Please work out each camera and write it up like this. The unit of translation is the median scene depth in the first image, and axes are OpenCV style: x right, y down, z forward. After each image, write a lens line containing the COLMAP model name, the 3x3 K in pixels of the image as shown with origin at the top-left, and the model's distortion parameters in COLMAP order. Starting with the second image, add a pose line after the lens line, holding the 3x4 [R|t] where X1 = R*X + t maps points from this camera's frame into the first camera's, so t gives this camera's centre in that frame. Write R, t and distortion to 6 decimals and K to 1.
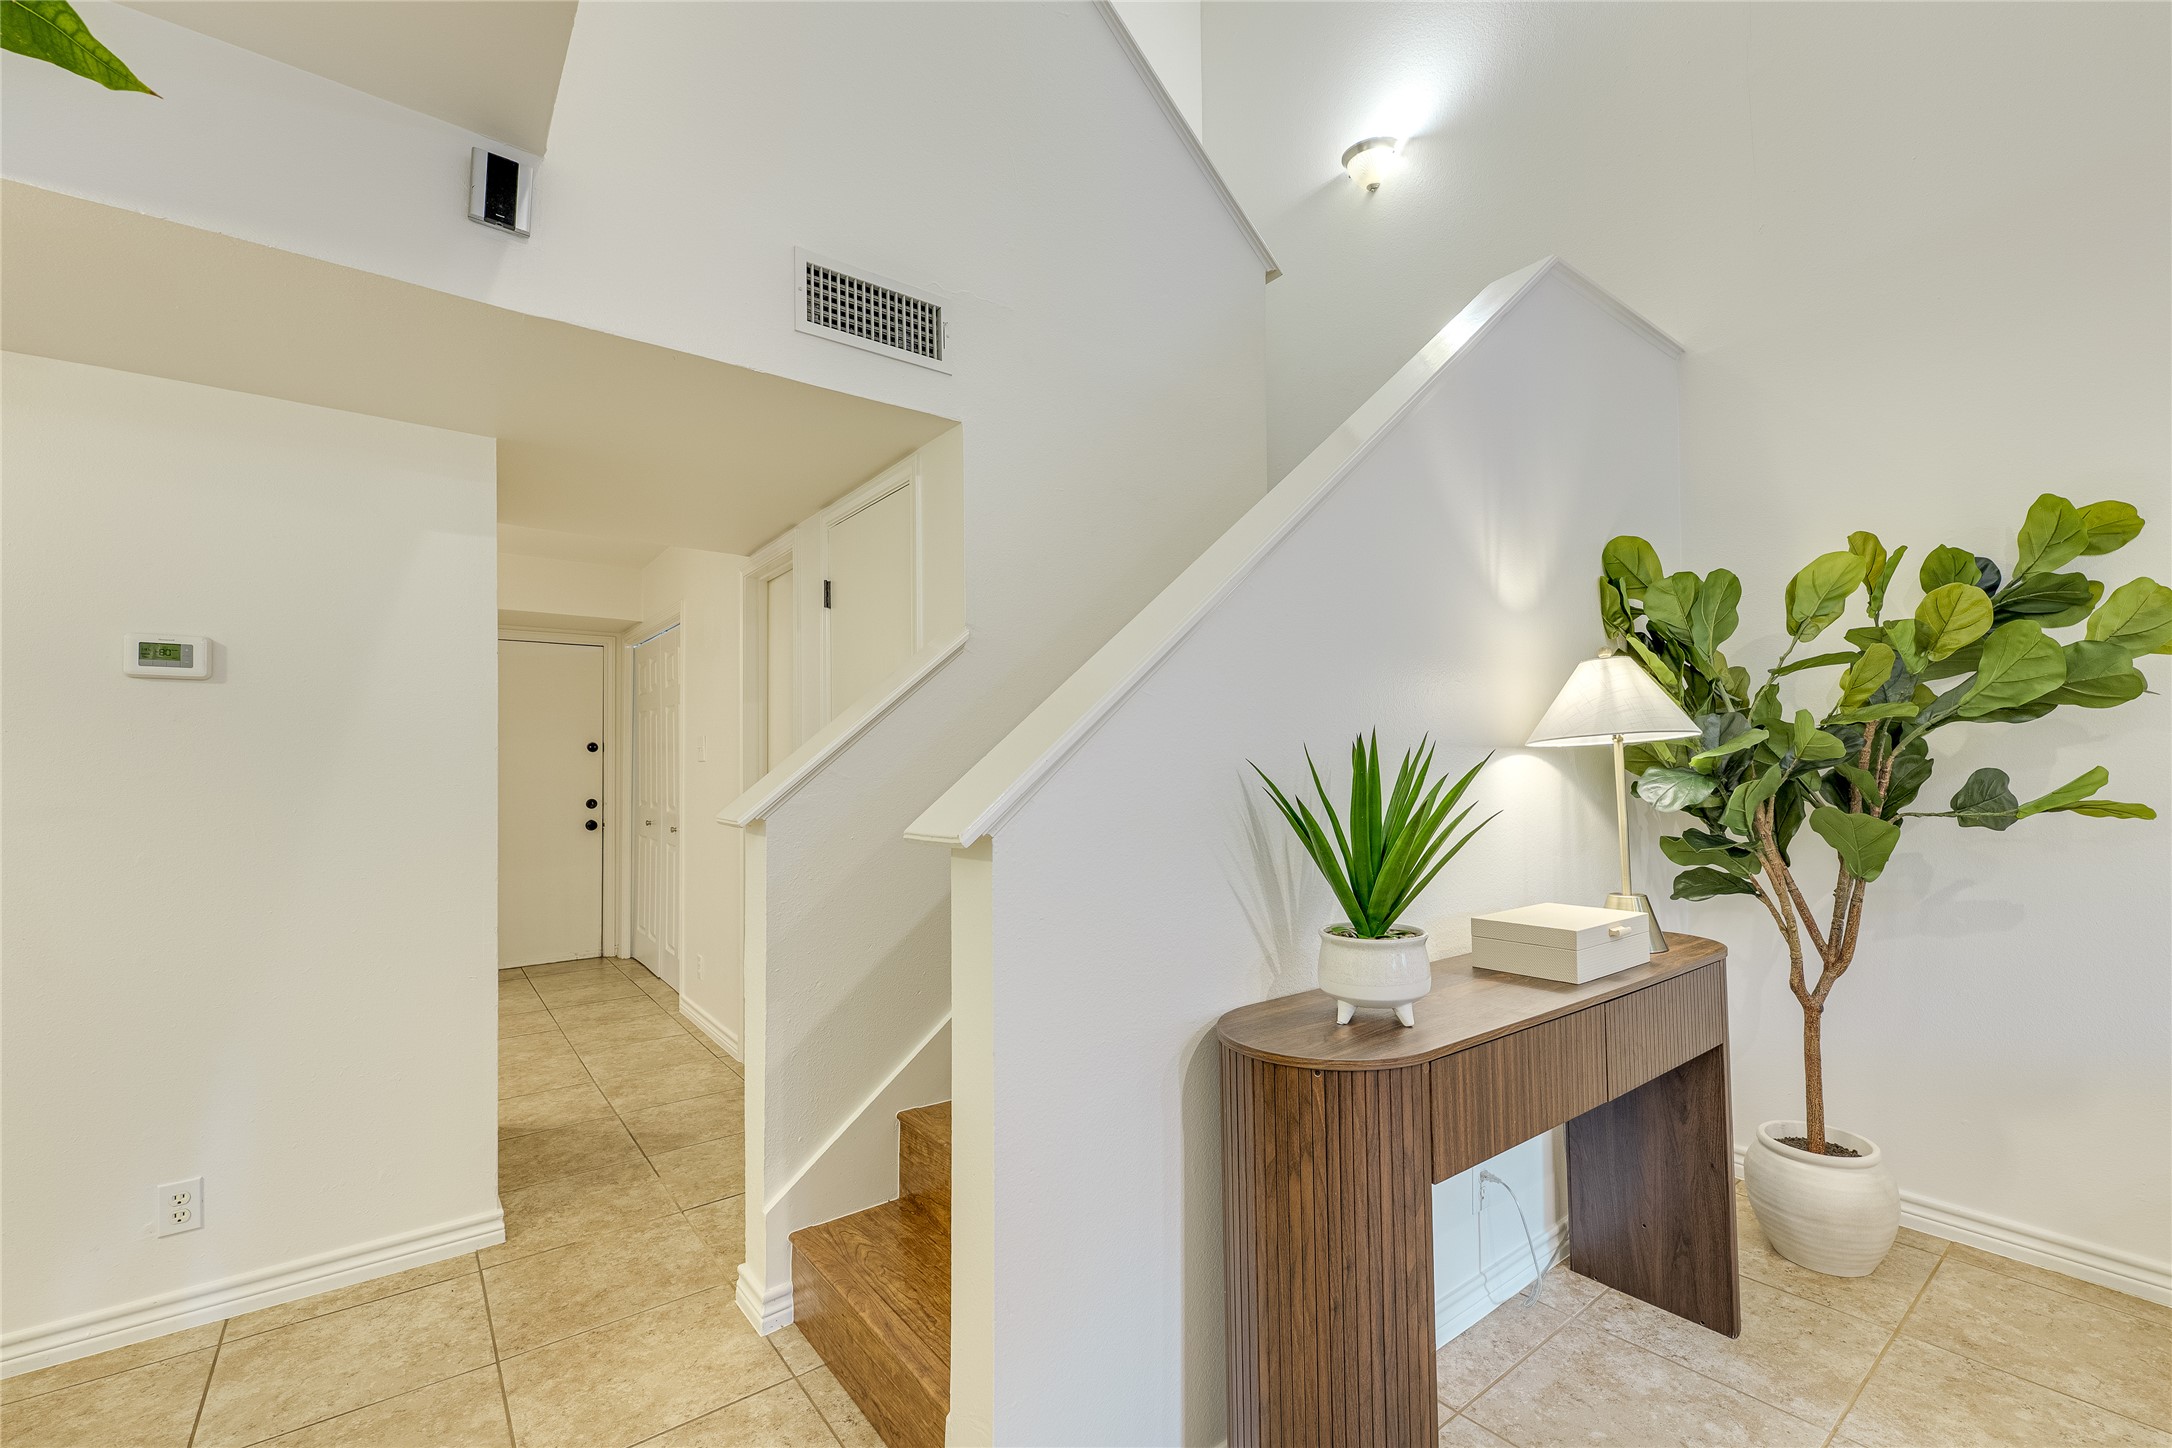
lens RADIAL K [[918.8, 0, 1134.3], [0, 918.8, 739.9], [0, 0, 1]] dist [-0.001377, -0.000248]
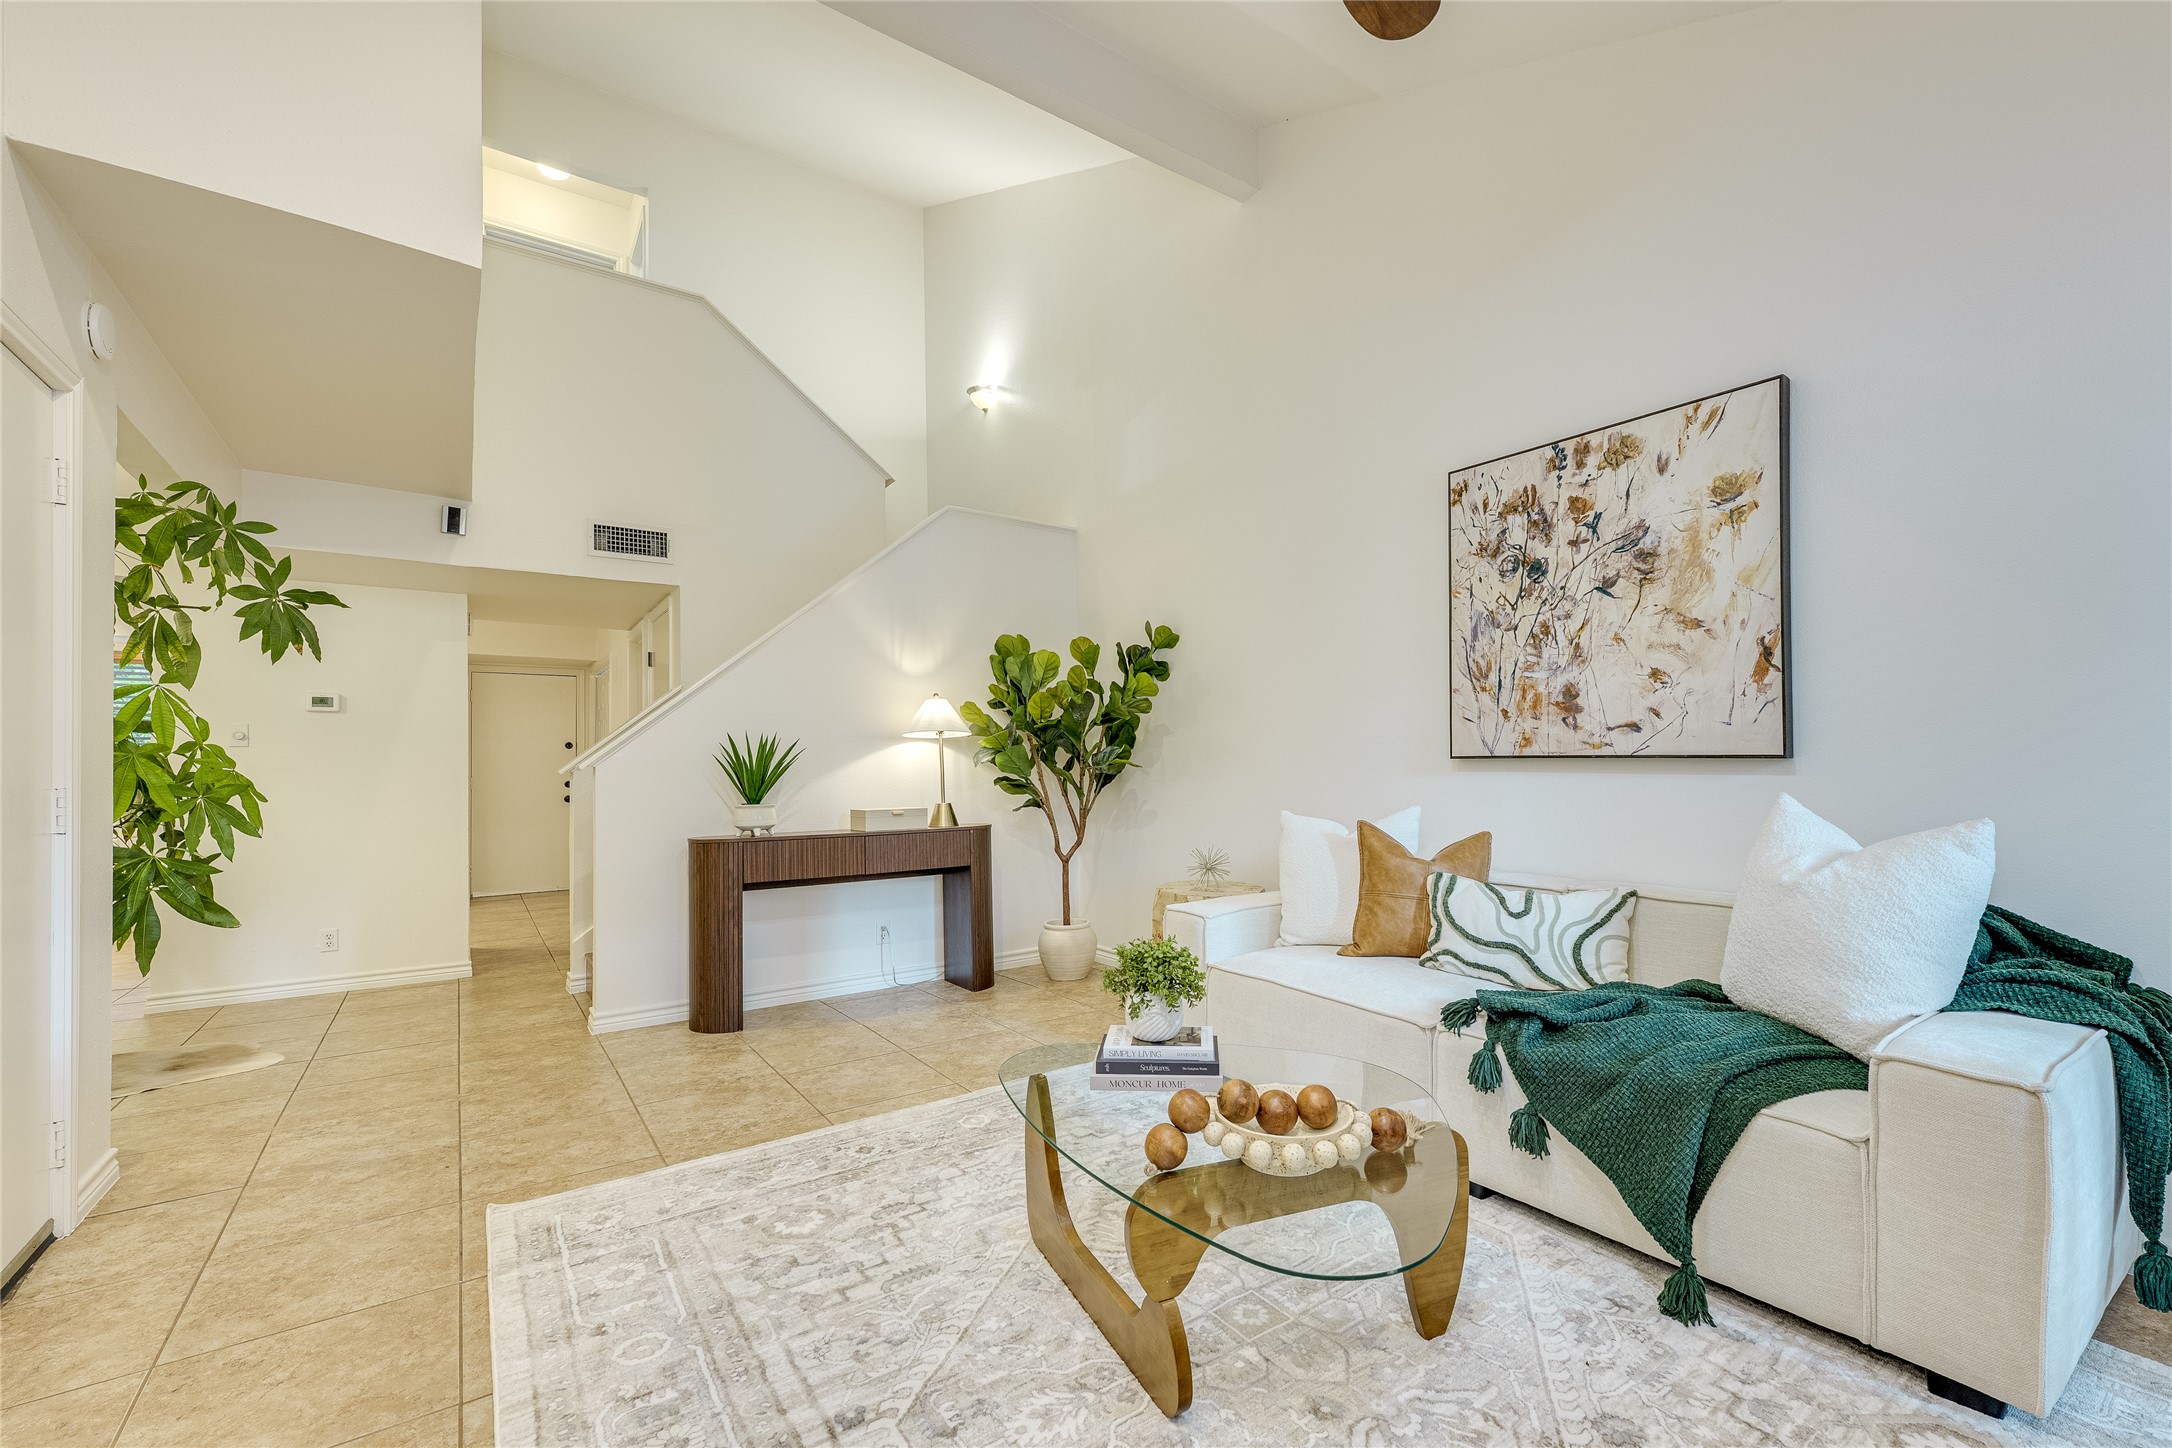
lens RADIAL K [[918.8, 0, 1137.8], [0, 918.8, 740.8], [0, 0, 1]] dist [-0.001377, -0.000248]
pose [[0.999038, -0.005611, -0.043485, 1.062824], [0.005540, 0.999983, -0.001755, 0.021097], [0.043494, 0.001513, 0.999053, -1.180631]]
